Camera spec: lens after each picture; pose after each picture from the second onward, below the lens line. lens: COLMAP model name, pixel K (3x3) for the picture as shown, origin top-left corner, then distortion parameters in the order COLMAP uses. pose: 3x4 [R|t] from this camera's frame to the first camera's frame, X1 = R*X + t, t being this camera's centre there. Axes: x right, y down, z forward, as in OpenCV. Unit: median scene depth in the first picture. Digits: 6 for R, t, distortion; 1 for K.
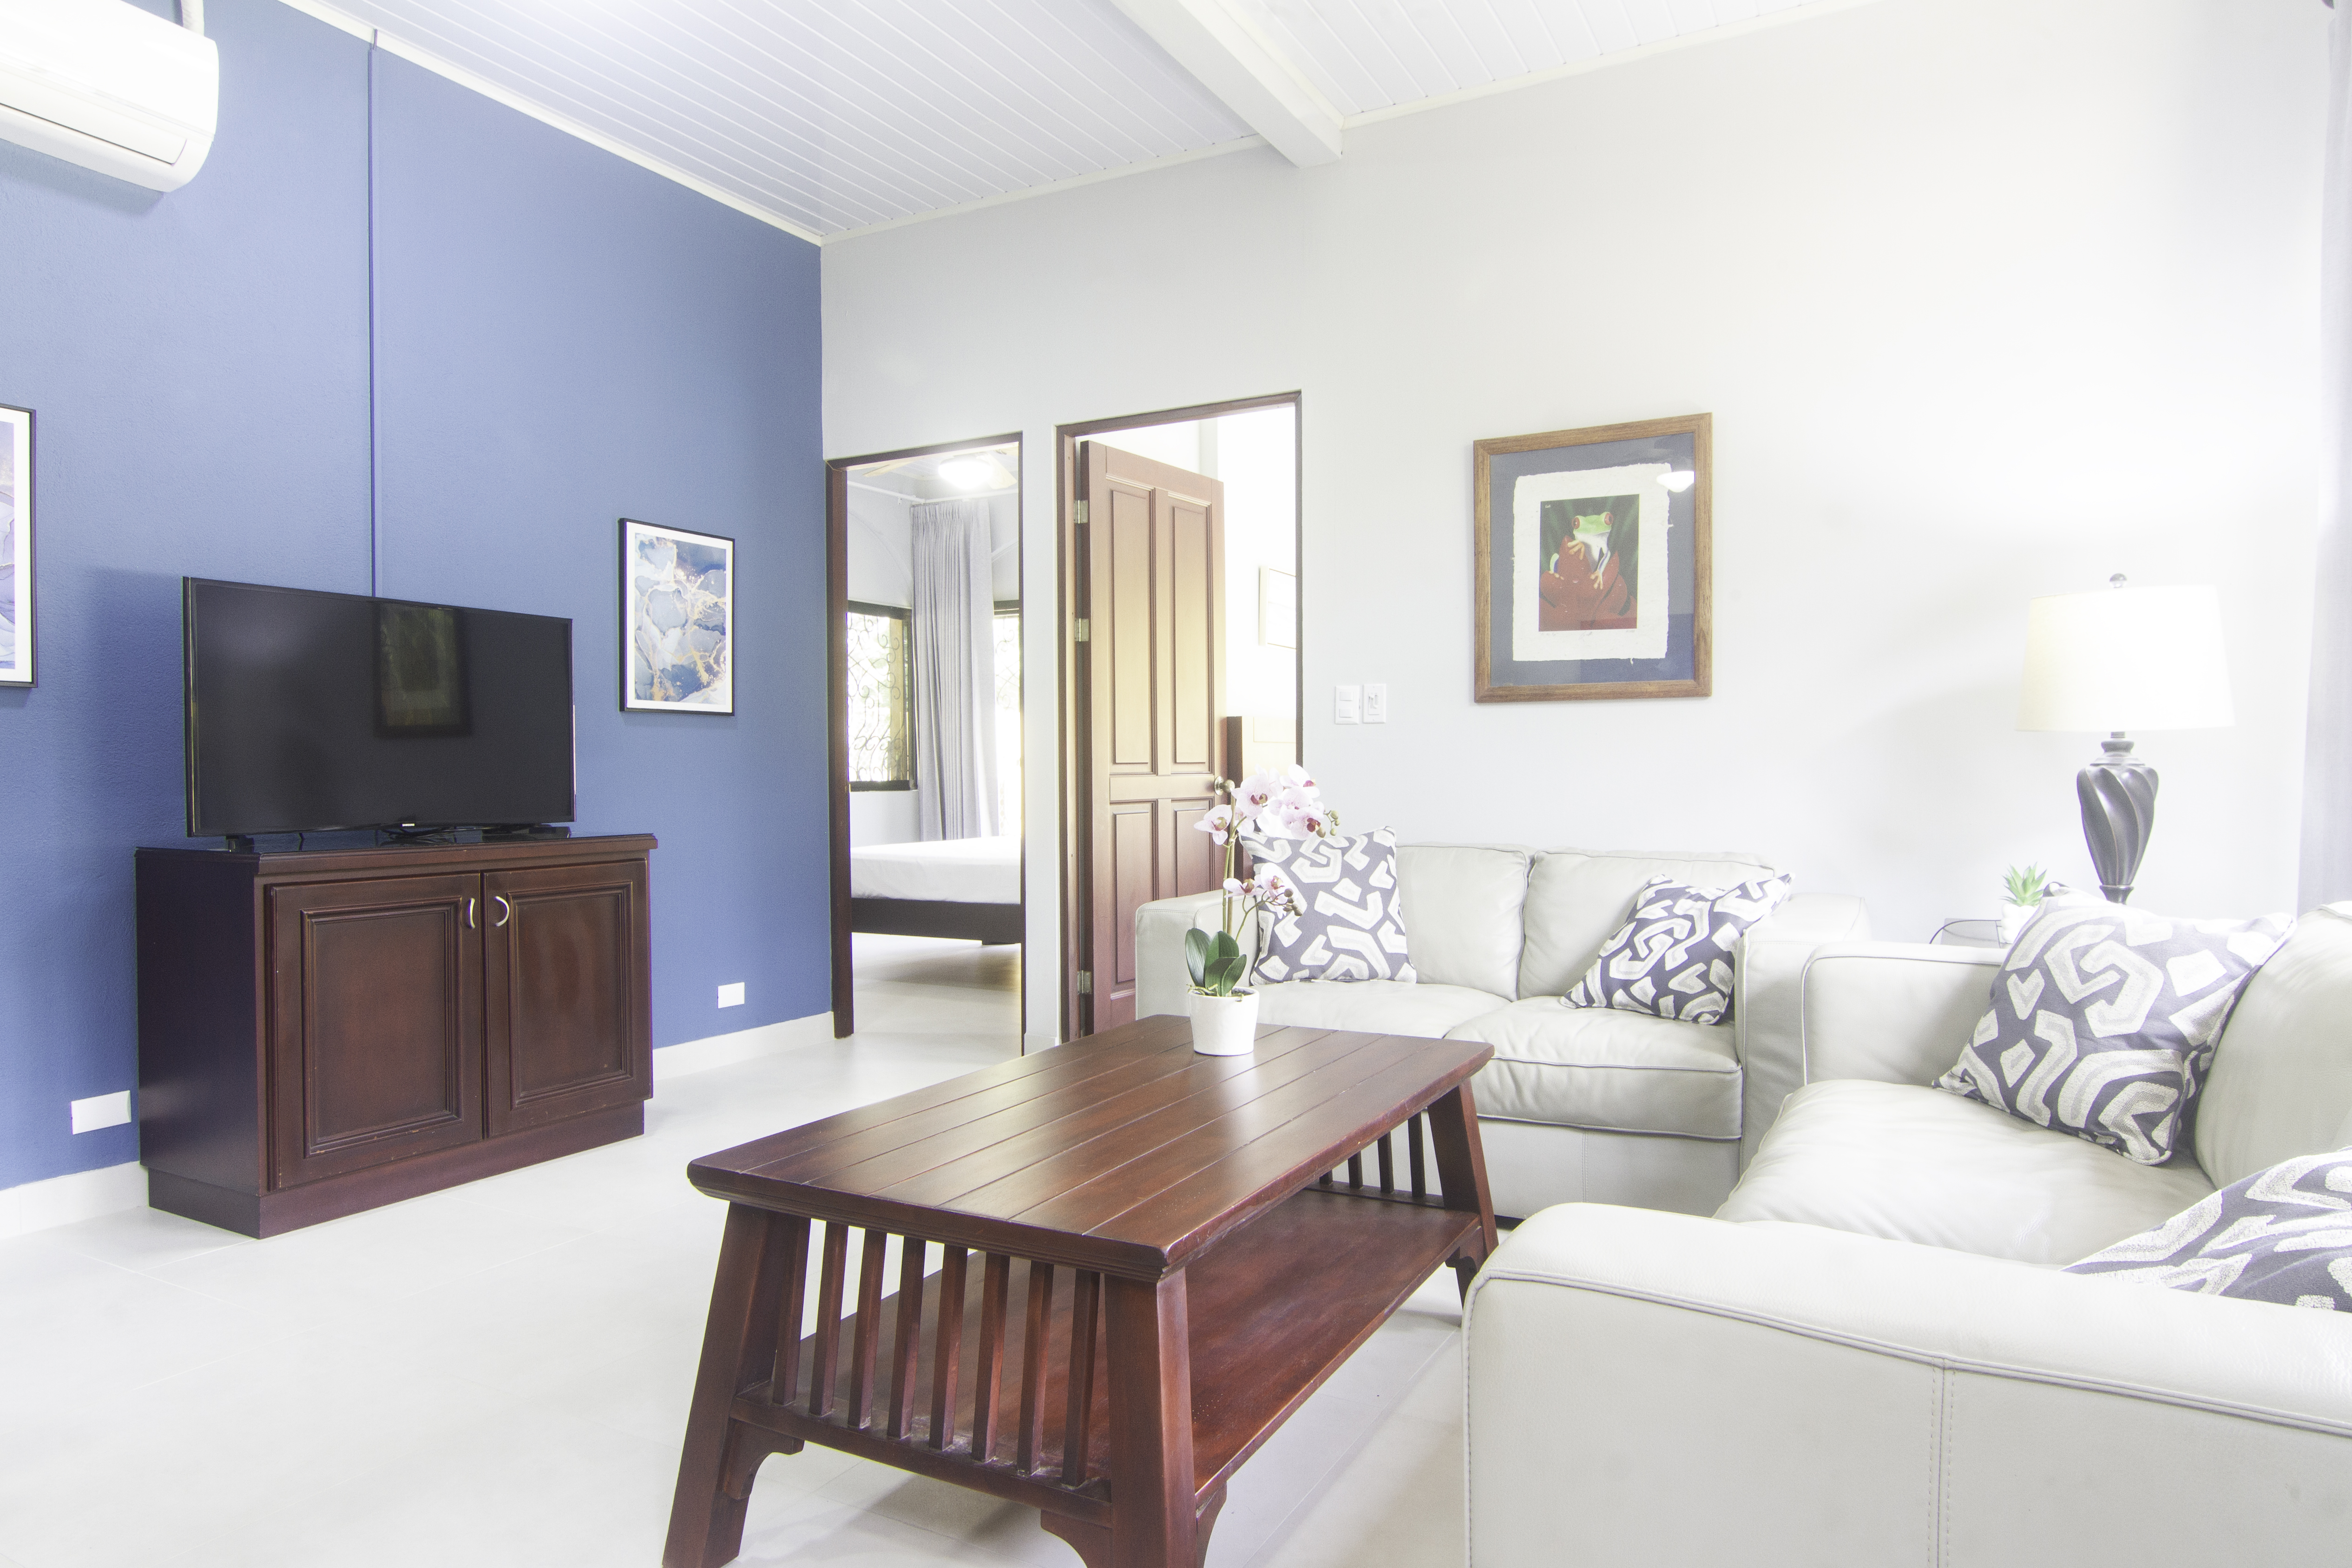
lens RADIAL K [[1389.5, 0, 1201.3], [0, 1389.5, 789.8], [0, 0, 1]] dist [-0.002347, -0.000535]
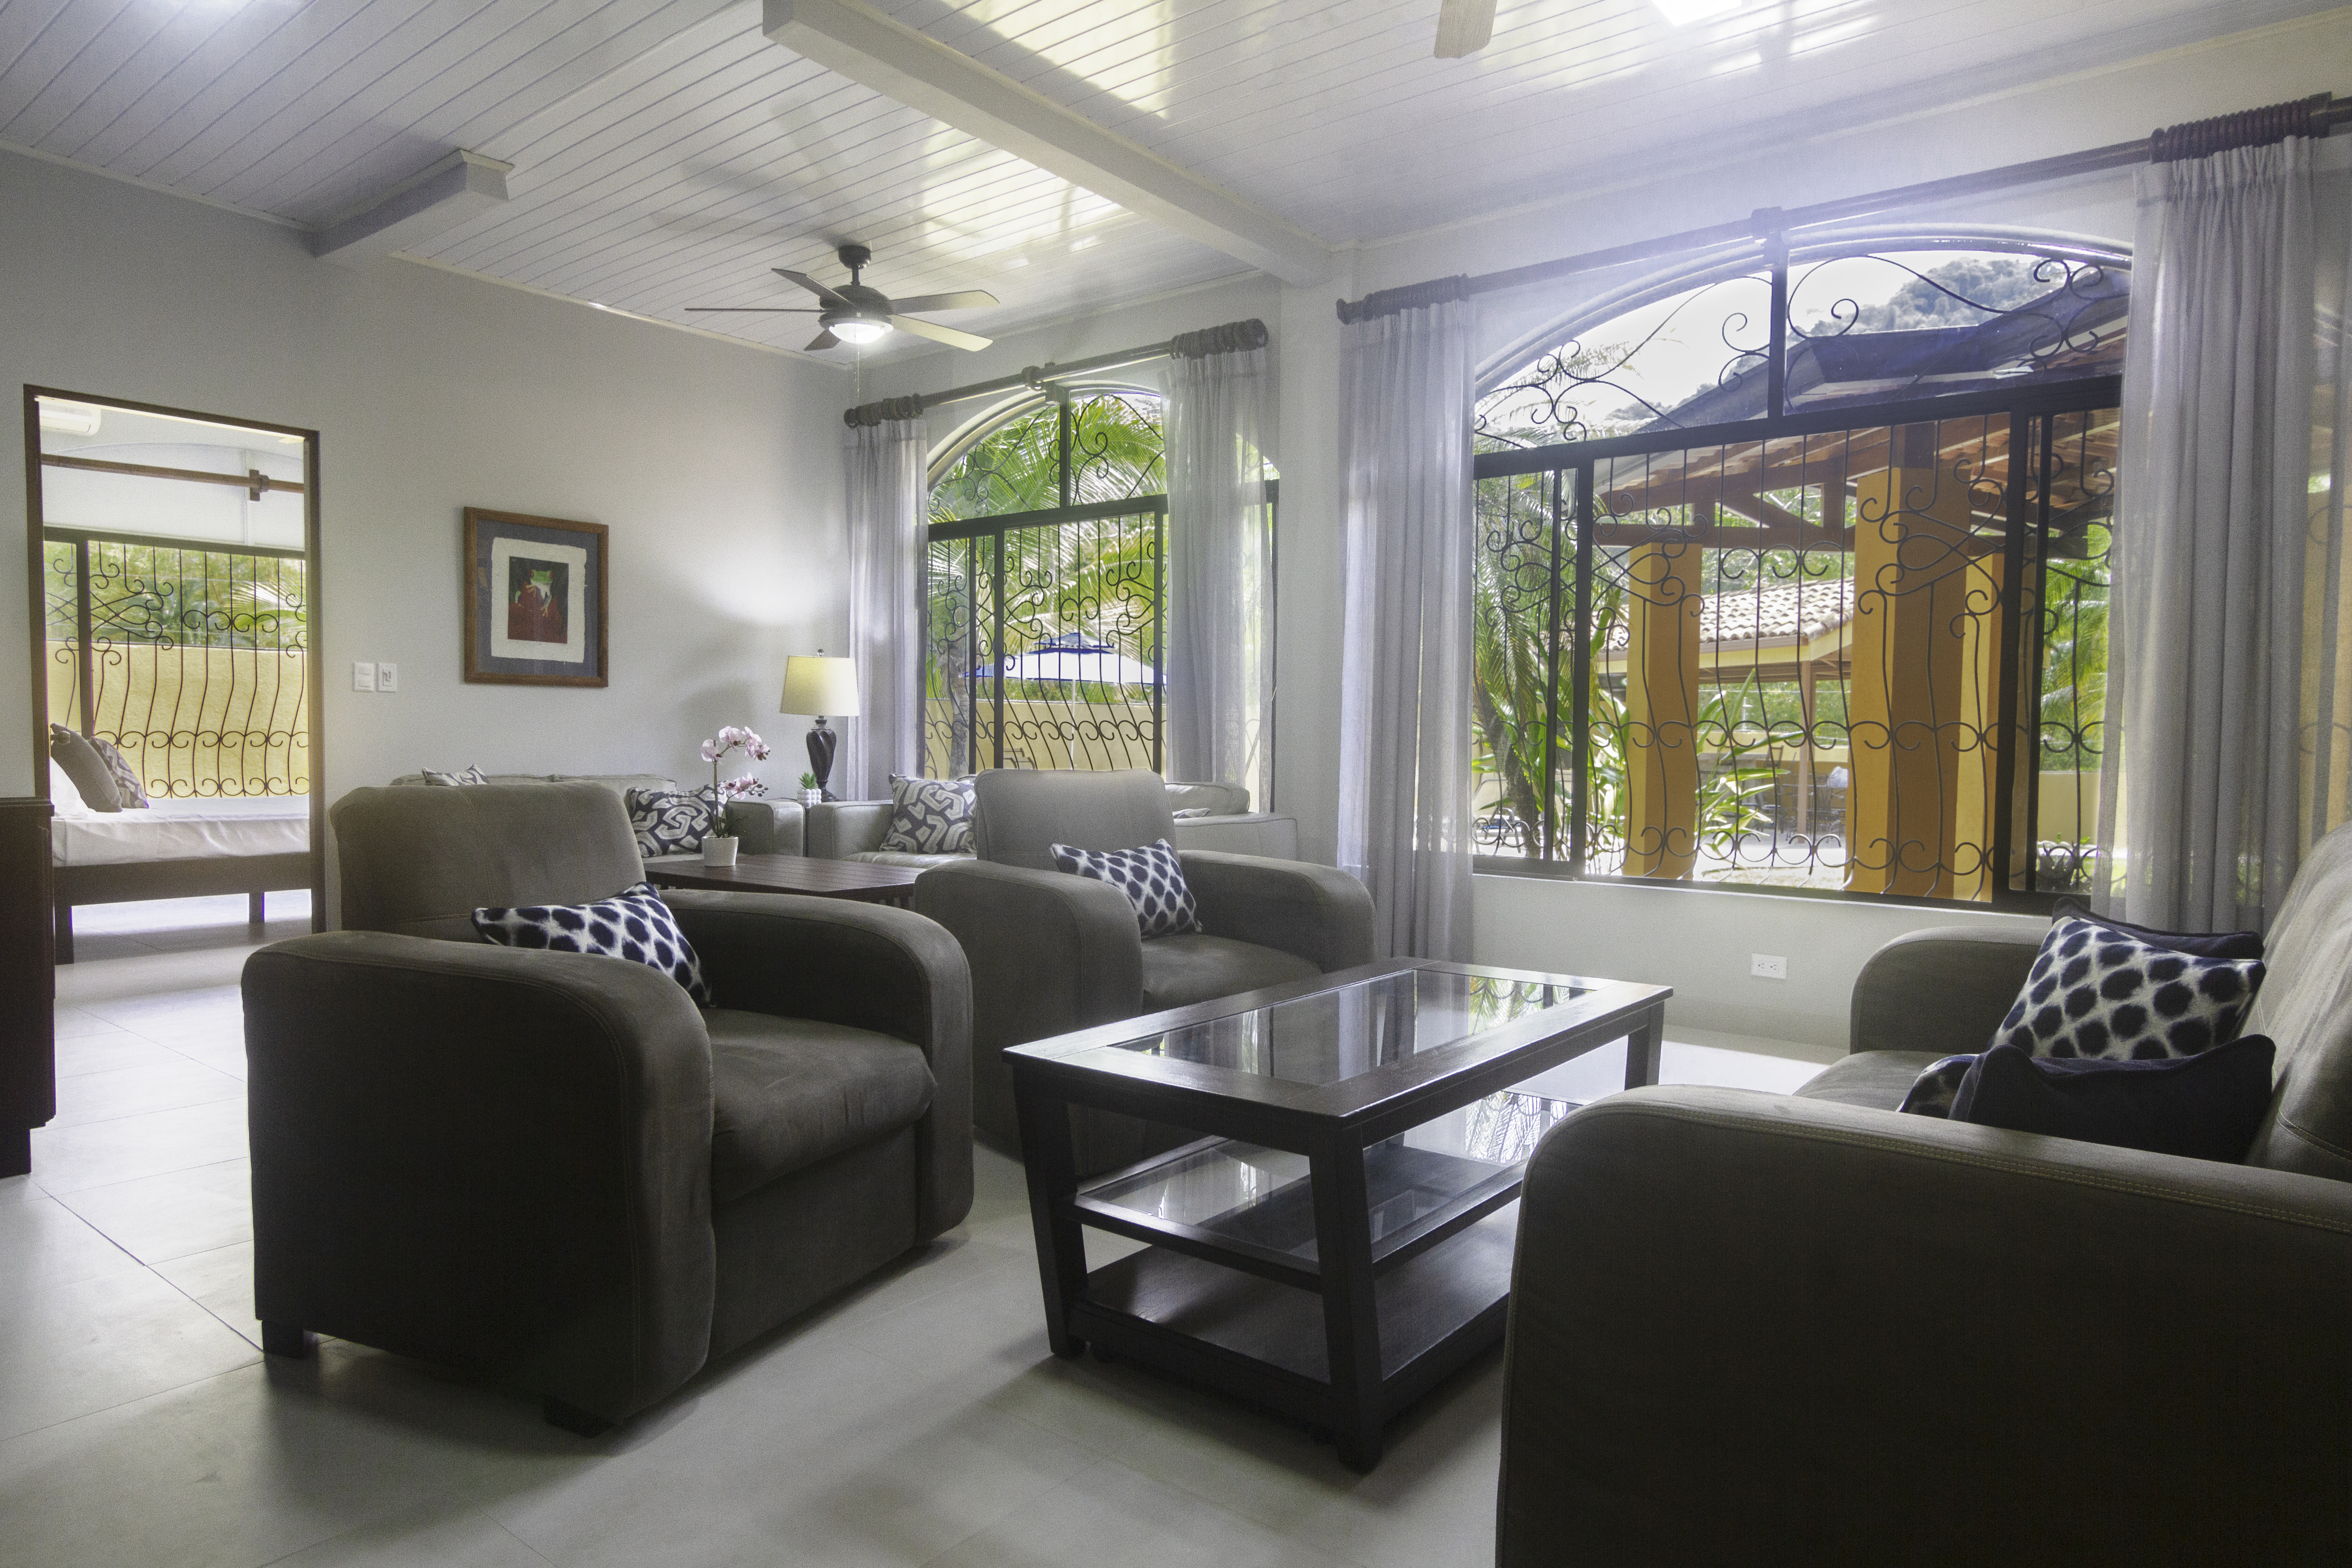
lens RADIAL K [[1406.1, 0, 1173.0], [0, 1406.1, 731.7], [0, 0, 1]] dist [-0.000712, -0.000117]
pose [[0.176746, 0.007633, 0.984227, -1.290730], [0.004120, 0.999955, -0.008495, 0.007012], [-0.984248, 0.005556, 0.176706, -0.014622]]
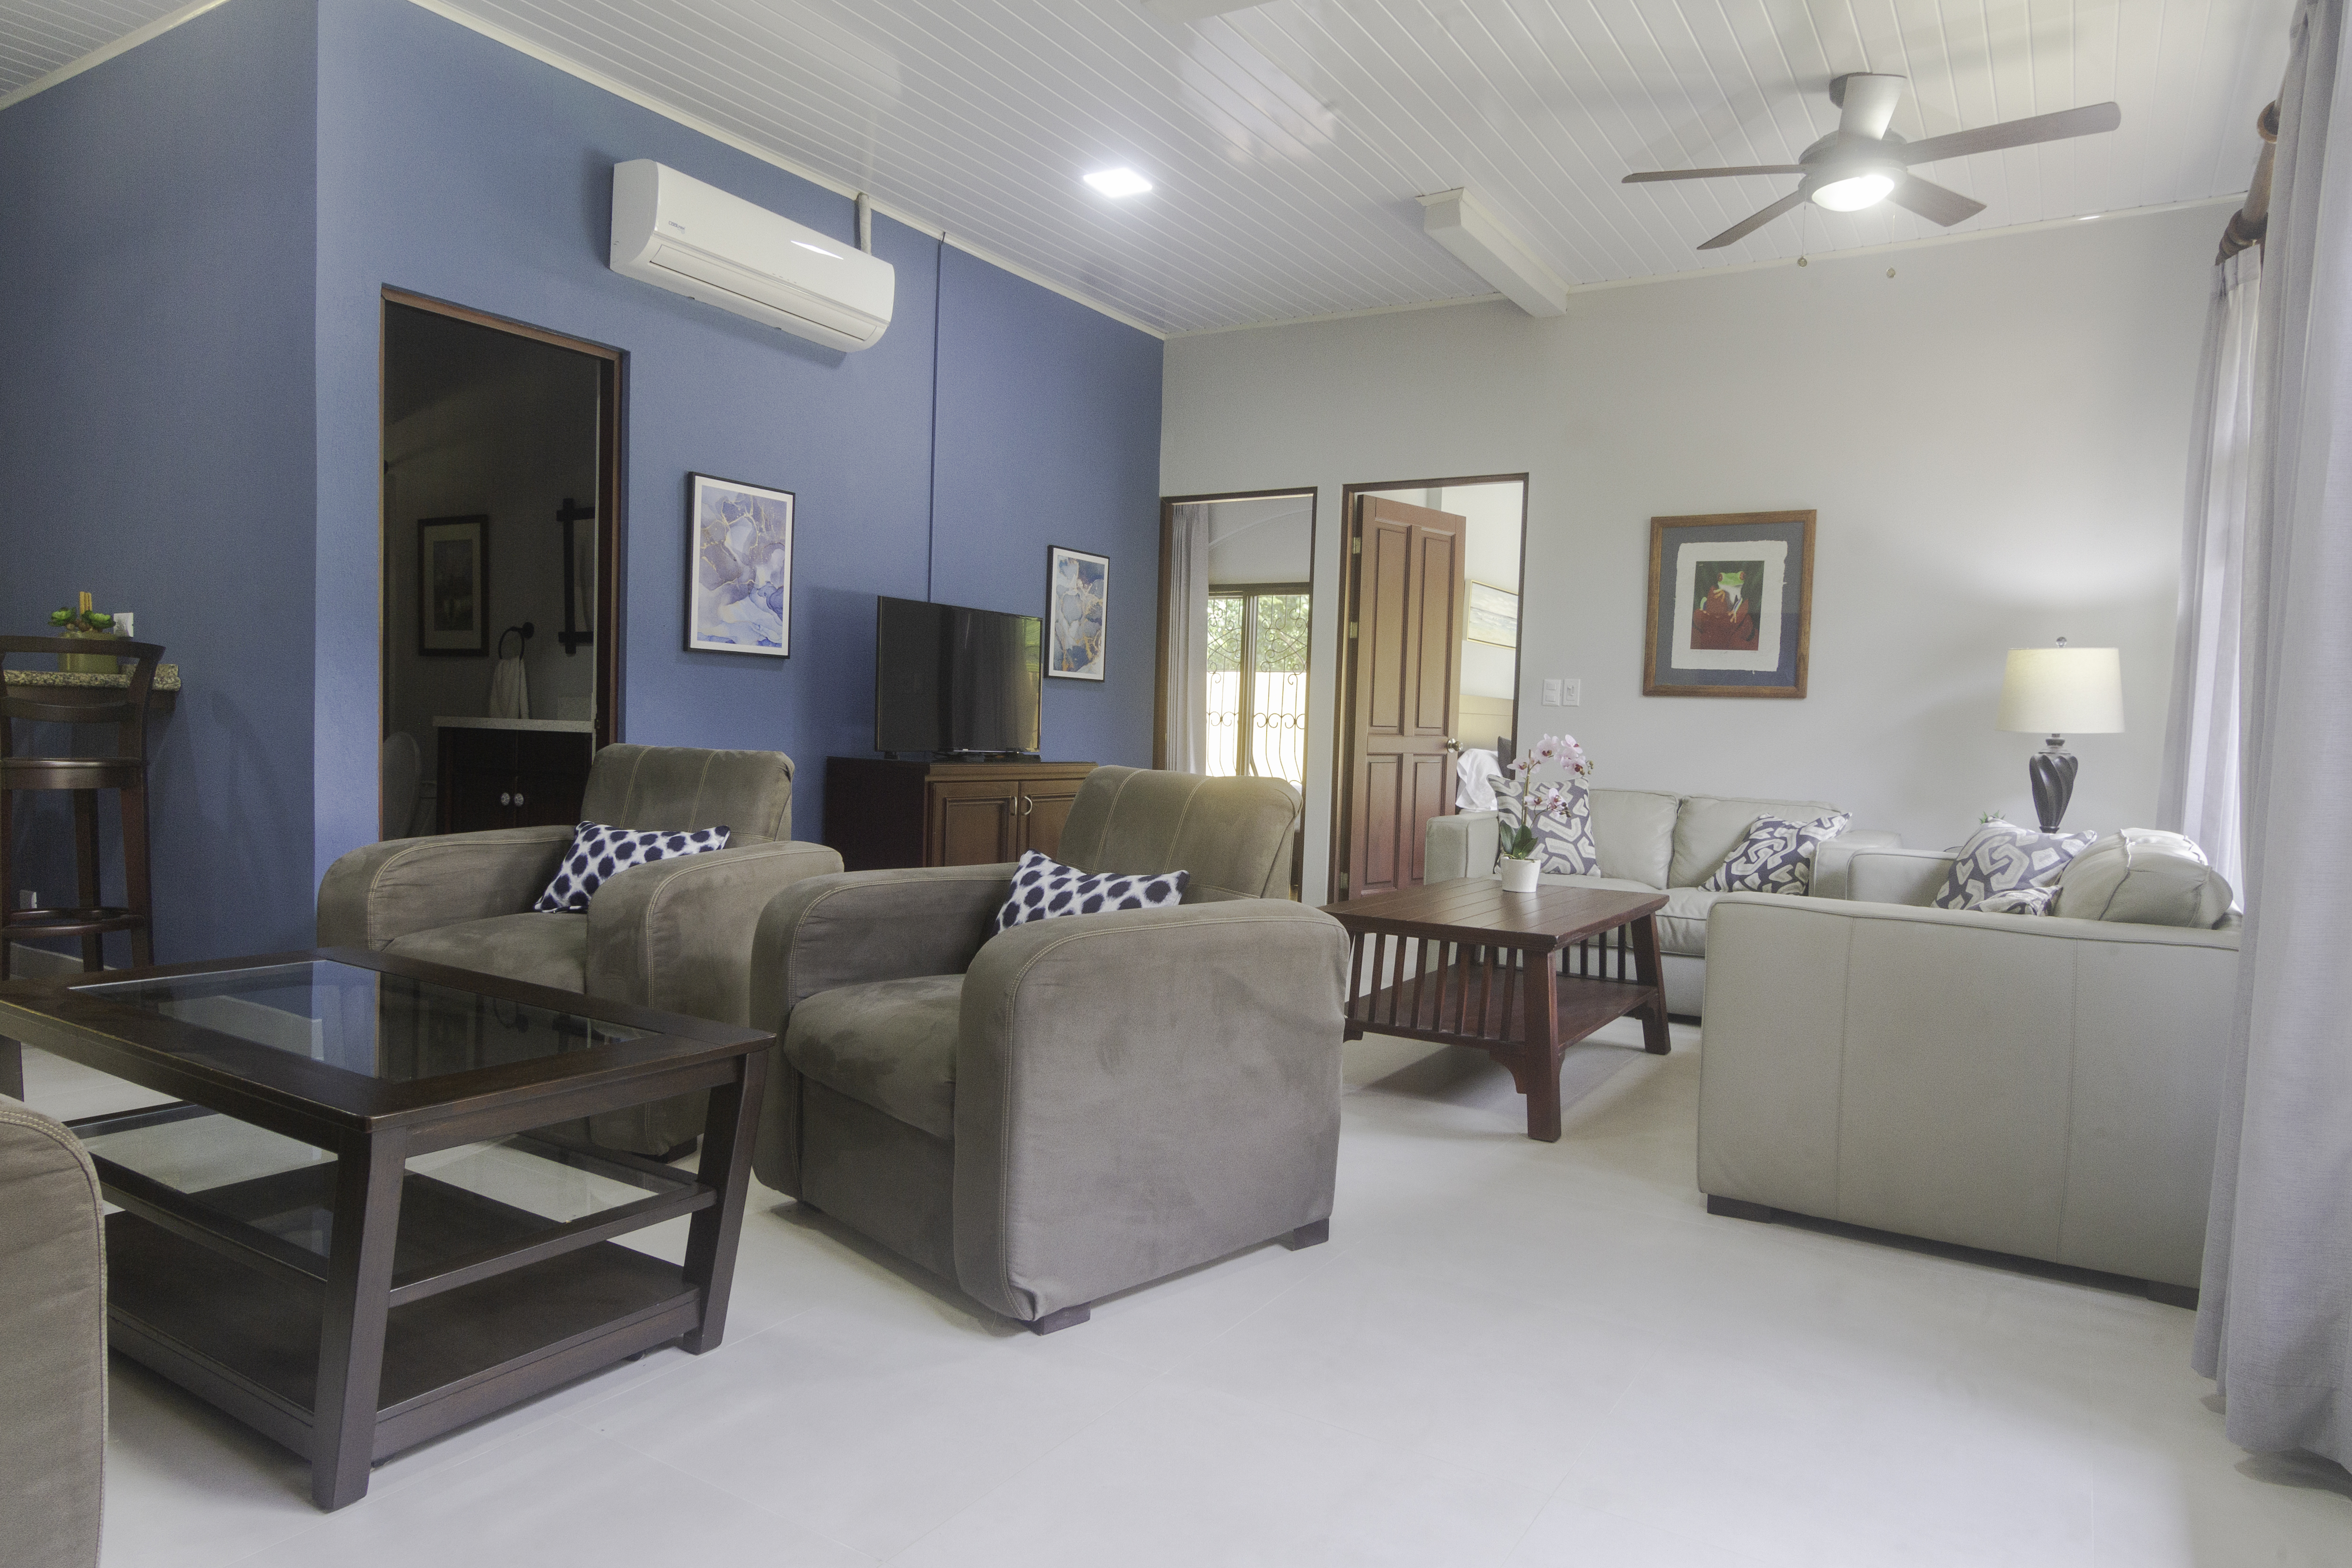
lens RADIAL K [[1397.9, 0, 1212.0], [0, 1397.9, 794.2], [0, 0, 1]] dist [0.001724, 0.000821]
pose [[0.997842, 0.040783, -0.051462, -0.200927], [-0.039010, 0.998626, 0.034994, 0.008777], [0.052819, -0.032911, 0.998062, -0.571616]]
